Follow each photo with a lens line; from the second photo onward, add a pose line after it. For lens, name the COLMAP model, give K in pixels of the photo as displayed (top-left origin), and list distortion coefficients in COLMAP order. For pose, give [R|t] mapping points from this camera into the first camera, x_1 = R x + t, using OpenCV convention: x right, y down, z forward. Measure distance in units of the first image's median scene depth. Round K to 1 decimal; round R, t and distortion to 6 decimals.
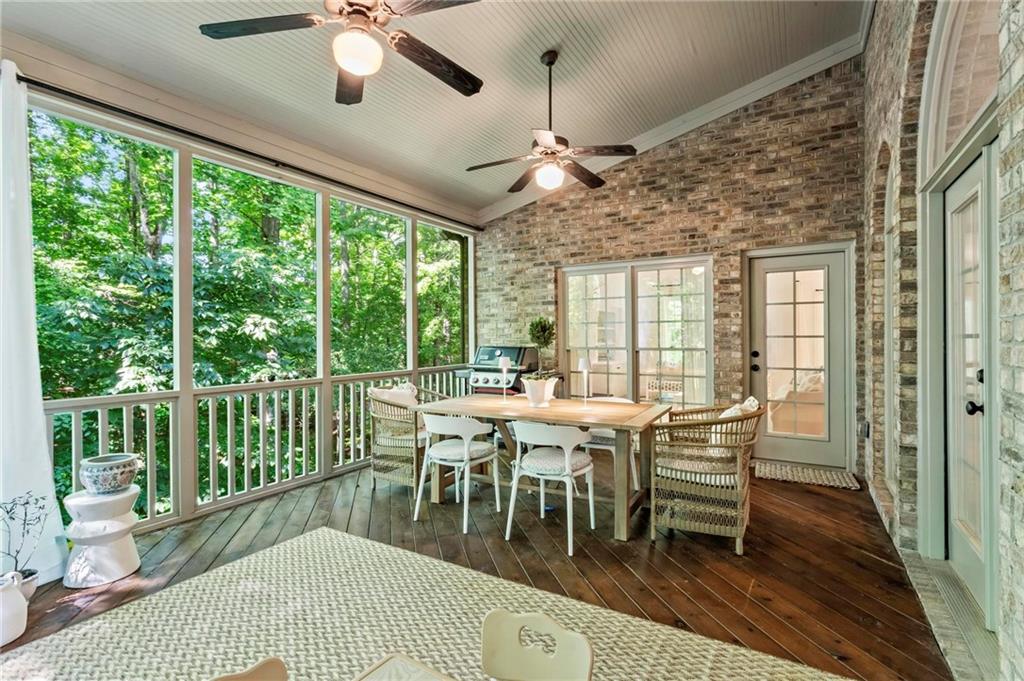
lens RADIAL K [[490.7, 0, 528.8], [0, 490.7, 336.9], [0, 0, 1]] dist [-0.003850, 0.004216]
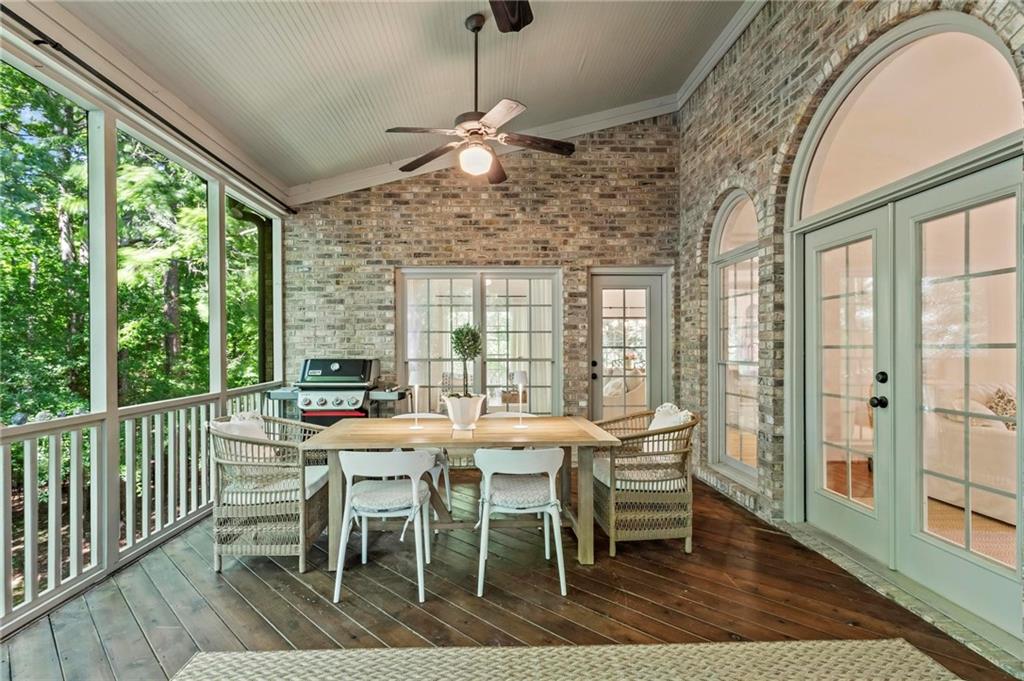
lens RADIAL K [[490.7, 0, 511.3], [0, 490.7, 347.6], [0, 0, 1]] dist [-0.003850, 0.004216]
pose [[0.852037, 0.002803, 0.523473, -0.279292], [-0.002158, 0.999996, -0.001841, 0.002413], [-0.523476, 0.000438, 0.852040, 0.184432]]
